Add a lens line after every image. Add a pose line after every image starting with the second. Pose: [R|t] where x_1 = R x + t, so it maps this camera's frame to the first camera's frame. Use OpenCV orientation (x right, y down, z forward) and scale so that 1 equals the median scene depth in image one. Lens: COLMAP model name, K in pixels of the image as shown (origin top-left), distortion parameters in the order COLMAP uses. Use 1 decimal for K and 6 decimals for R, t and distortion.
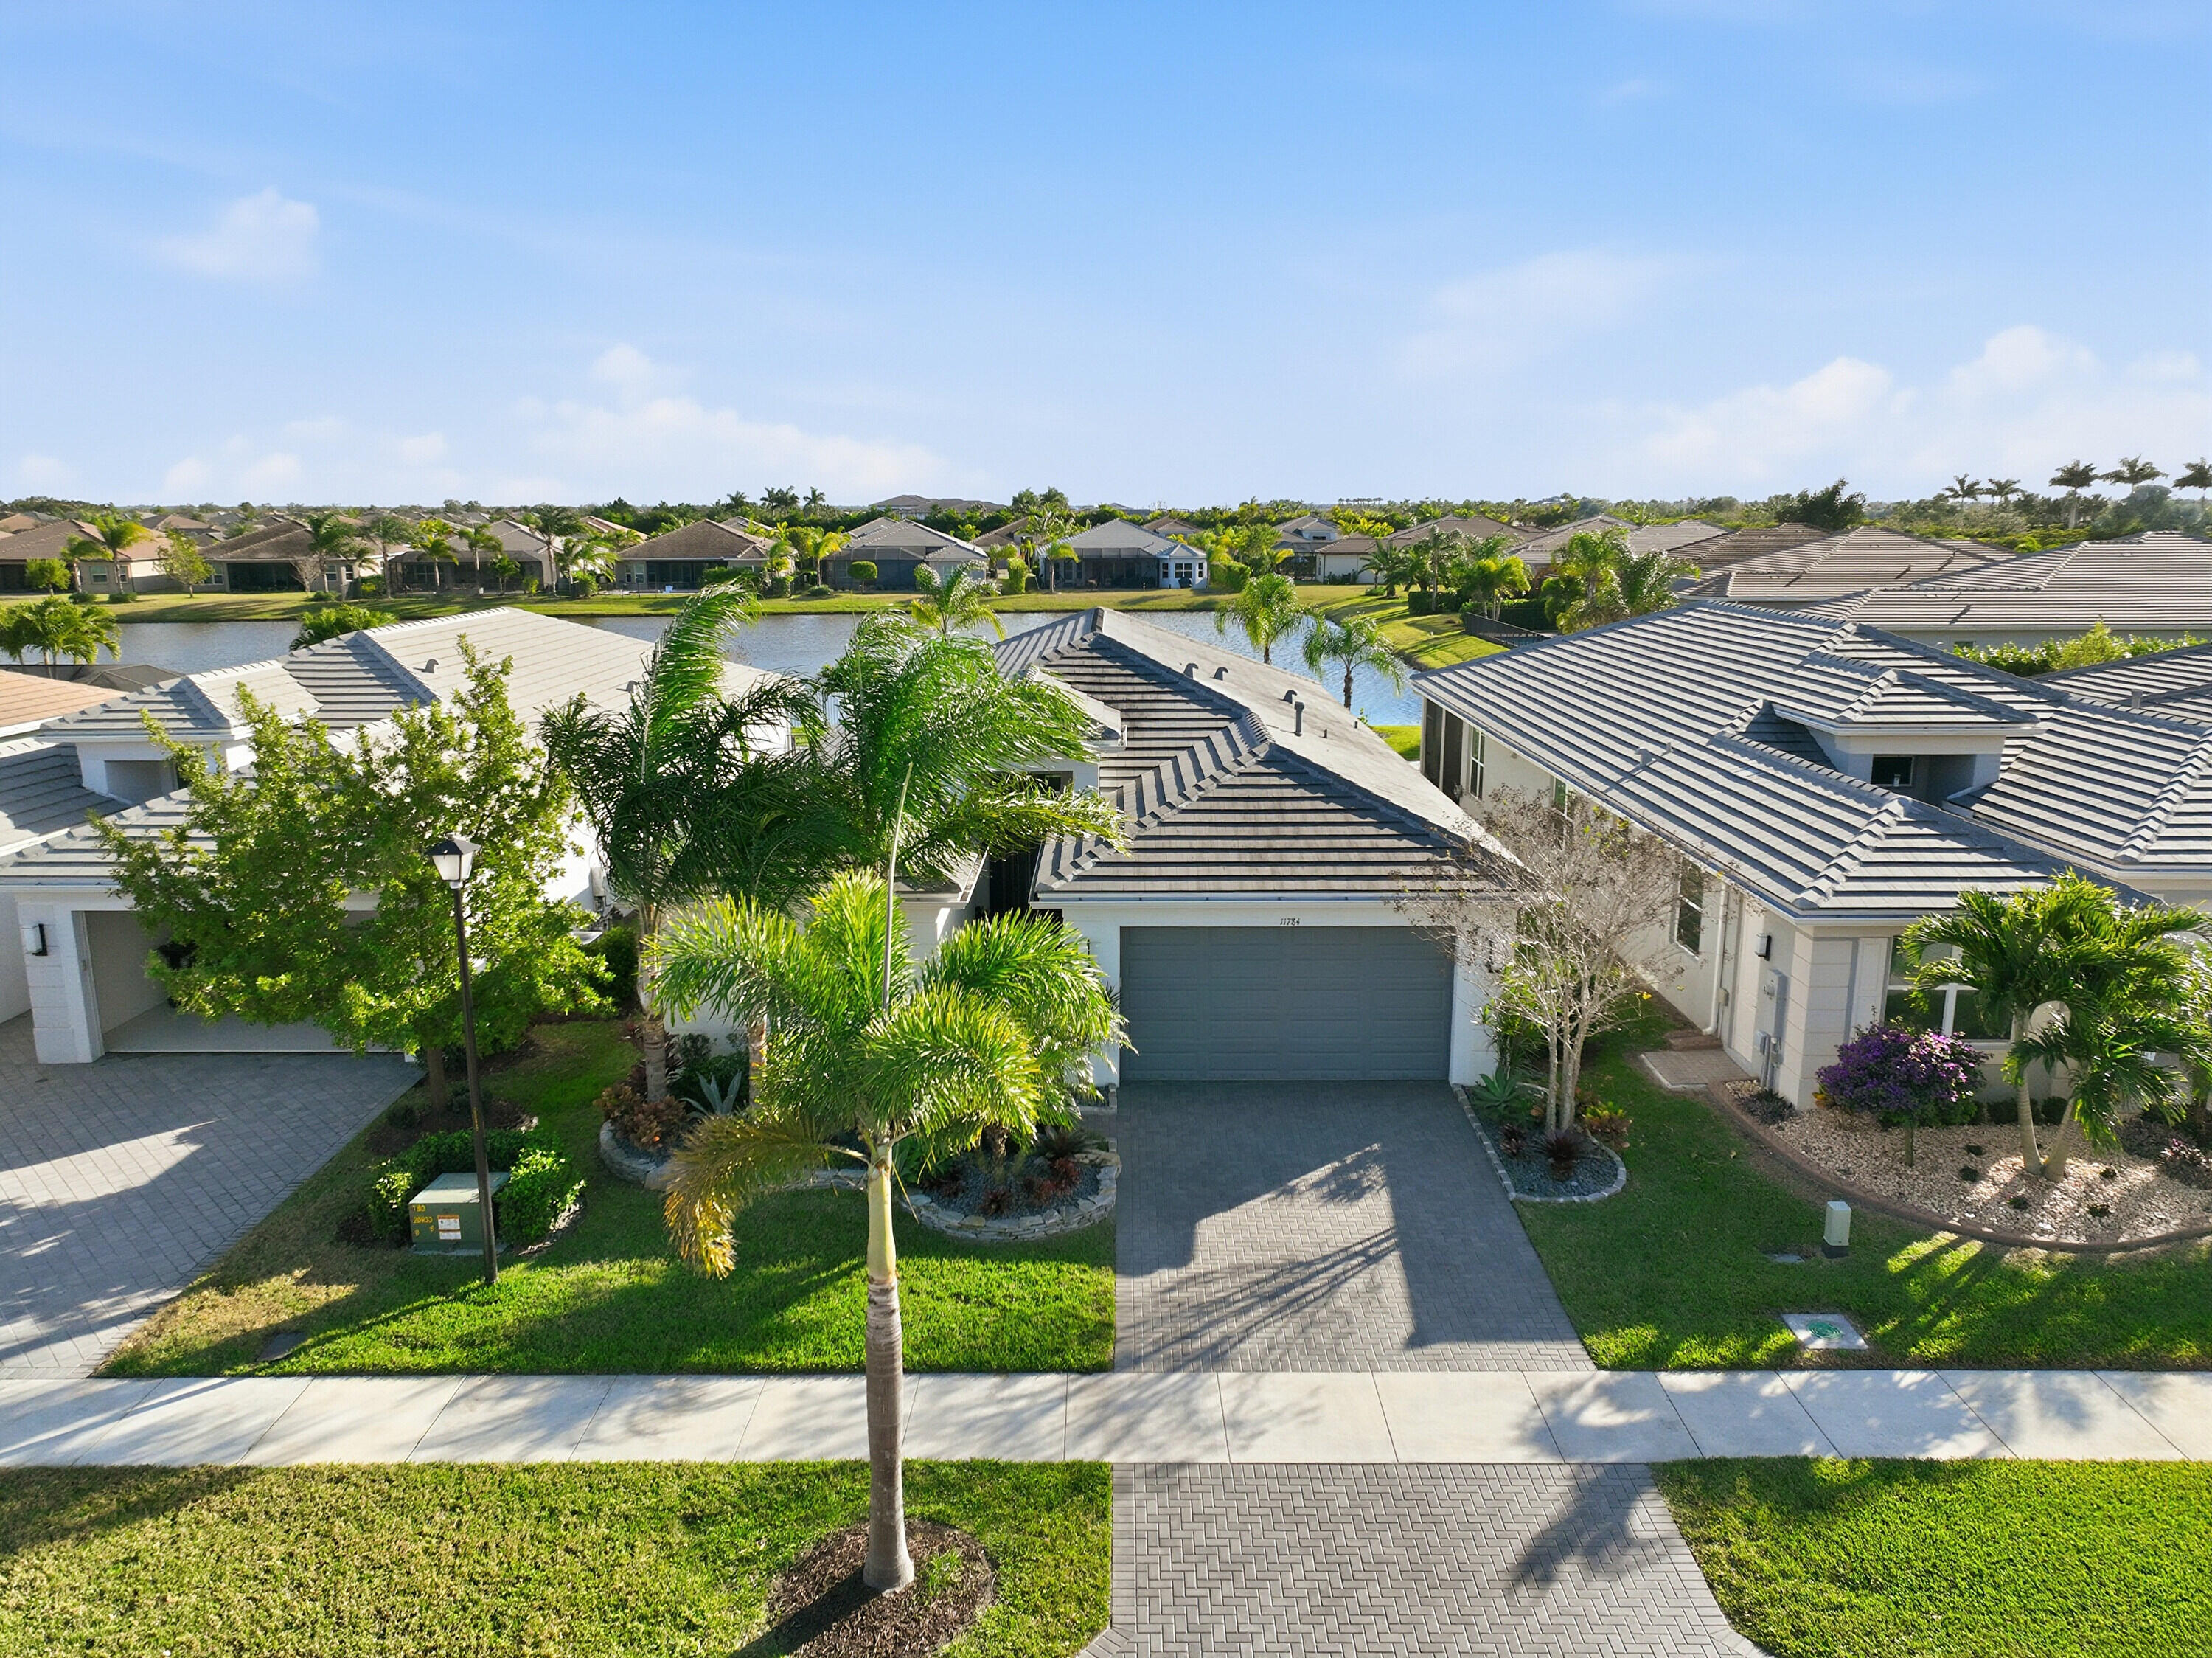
lens RADIAL K [[1561.9, 0, 1106.0], [0, 1561.9, 829.0], [0, 0, 1]] dist [0.006495, 0.004927]
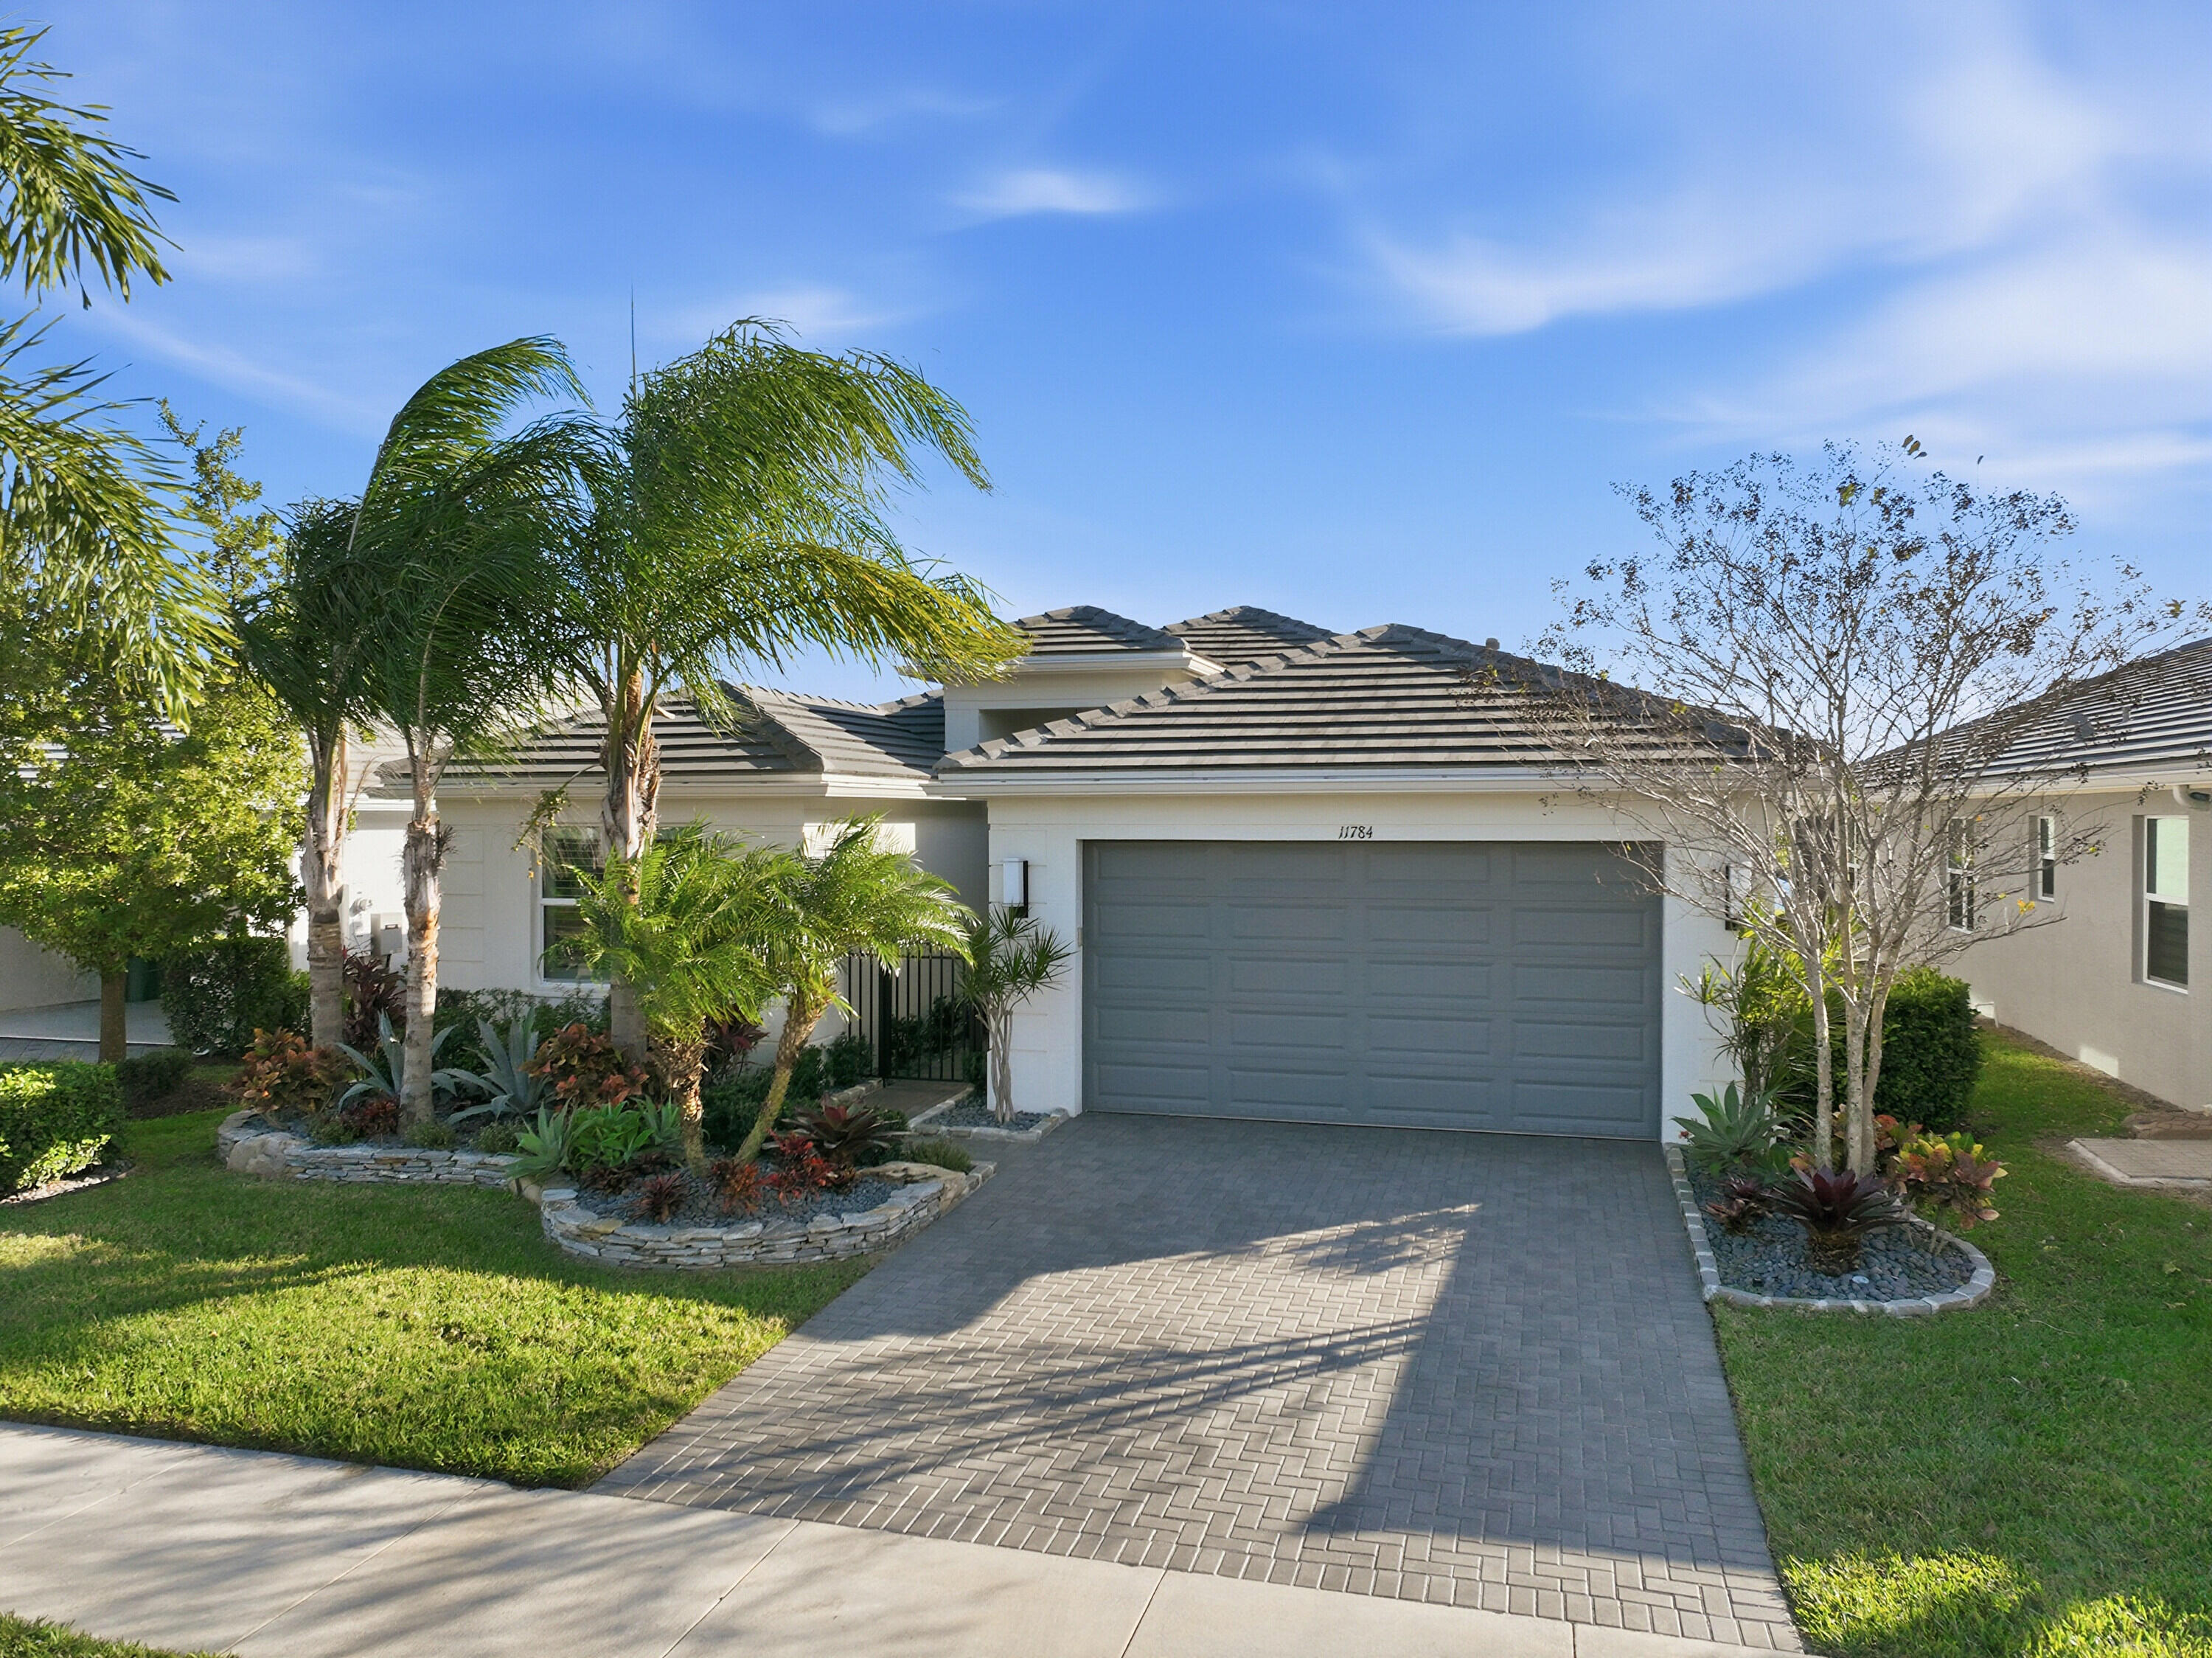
lens RADIAL K [[1561.9, 0, 1106.0], [0, 1561.9, 829.0], [0, 0, 1]] dist [0.006495, 0.004927]
pose [[0.963516, 0.004960, -0.267605, 0.229806], [-0.056804, 0.980841, -0.186343, 0.215012], [0.261554, 0.194746, 0.945338, 0.531775]]
